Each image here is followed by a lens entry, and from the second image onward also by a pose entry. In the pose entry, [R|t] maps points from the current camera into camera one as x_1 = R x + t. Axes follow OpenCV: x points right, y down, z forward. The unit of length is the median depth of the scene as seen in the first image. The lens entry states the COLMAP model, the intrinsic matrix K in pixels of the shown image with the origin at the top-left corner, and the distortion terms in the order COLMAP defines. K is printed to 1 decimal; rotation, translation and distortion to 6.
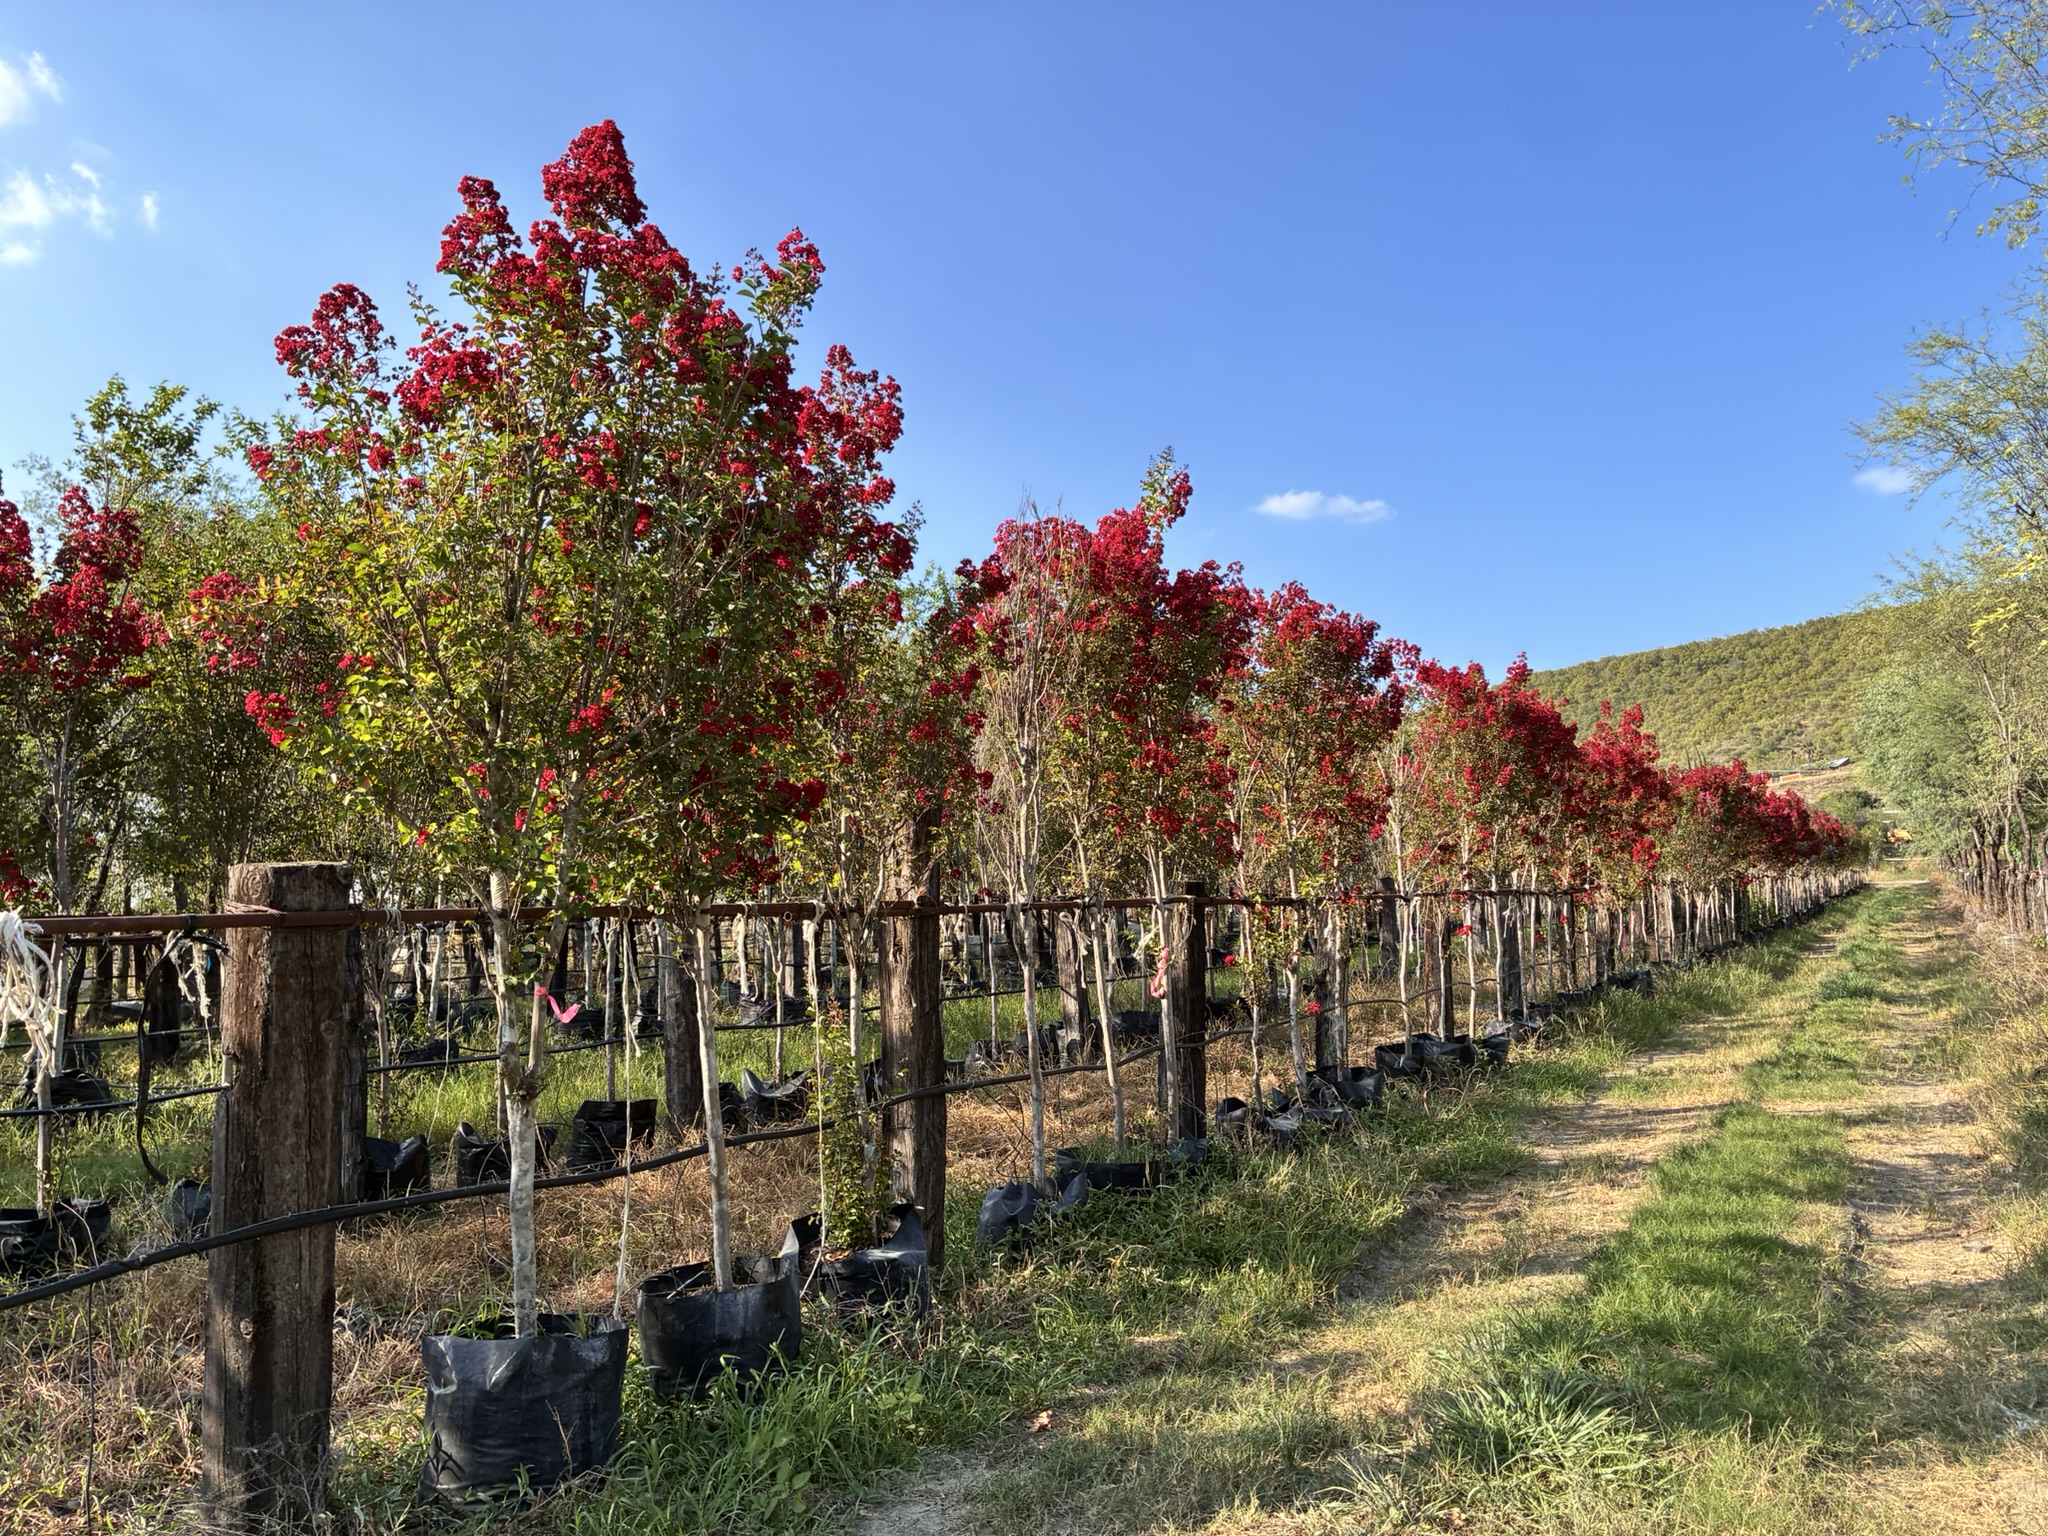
lens RADIAL K [[1579.8, 0, 1024.0], [0, 1579.8, 768.0], [0, 0, 1]] dist [0.089900, -0.119715]
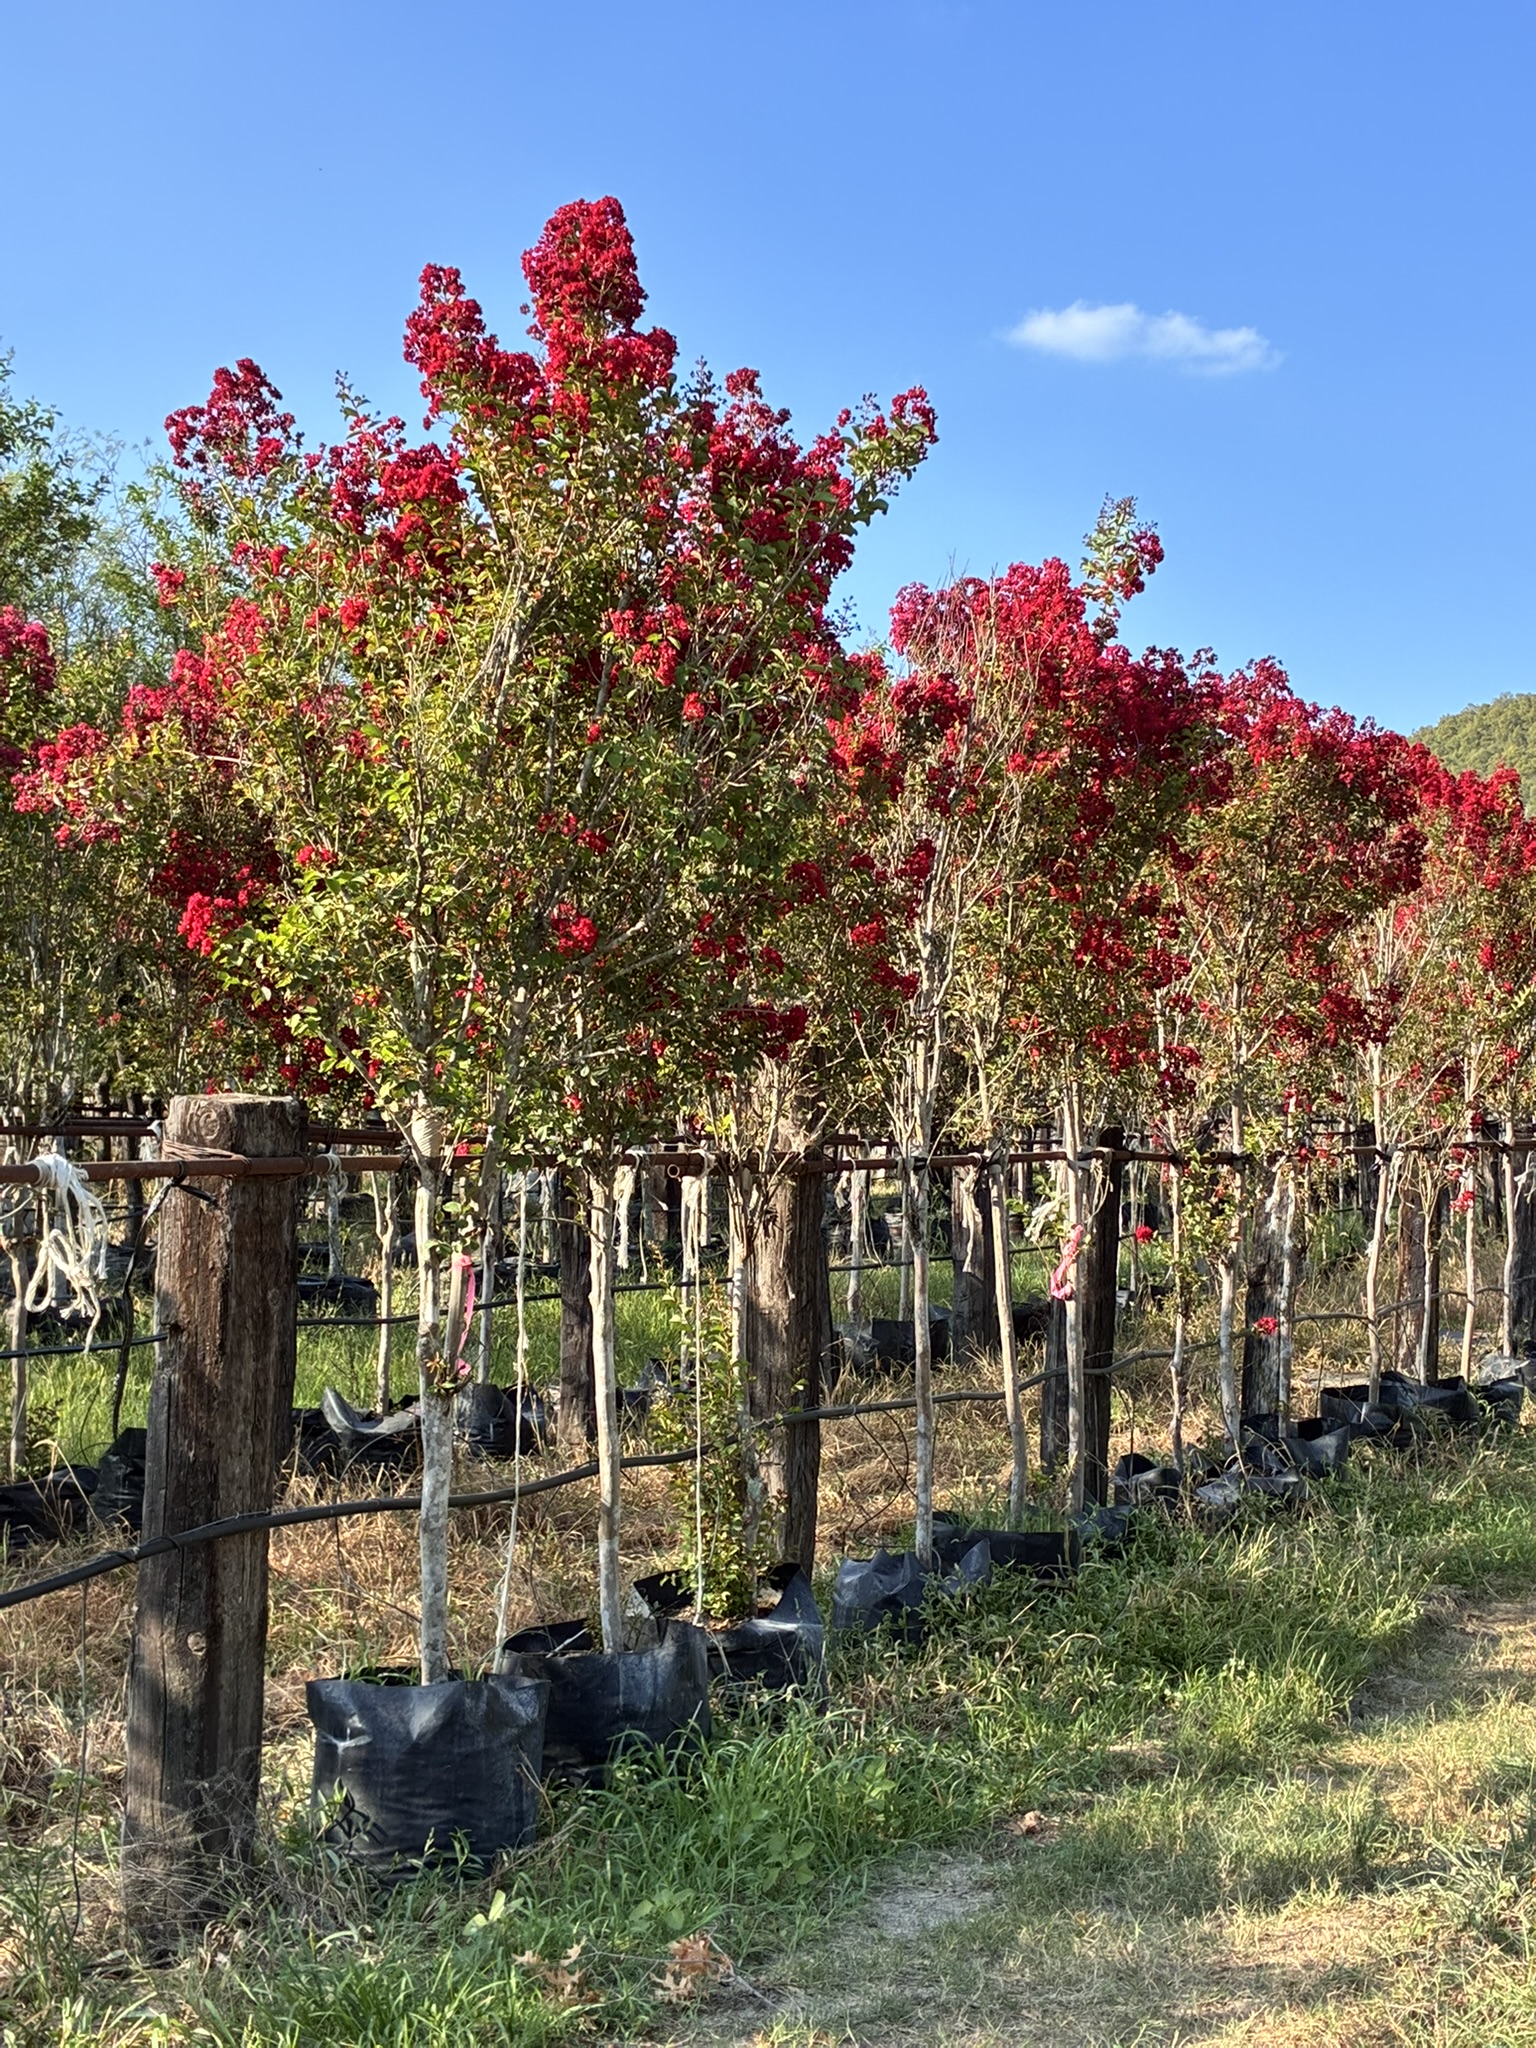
lens RADIAL K [[3134.4, 0, 768.0], [0, 3134.4, 1024.0], [0, 0, 1]] dist [0.346351, -1.586995]
pose [[0.995691, 0.043314, 0.082000, -0.154324], [-0.048067, 0.997222, 0.056910, -0.041496], [-0.079307, -0.060606, 0.995006, -0.315889]]
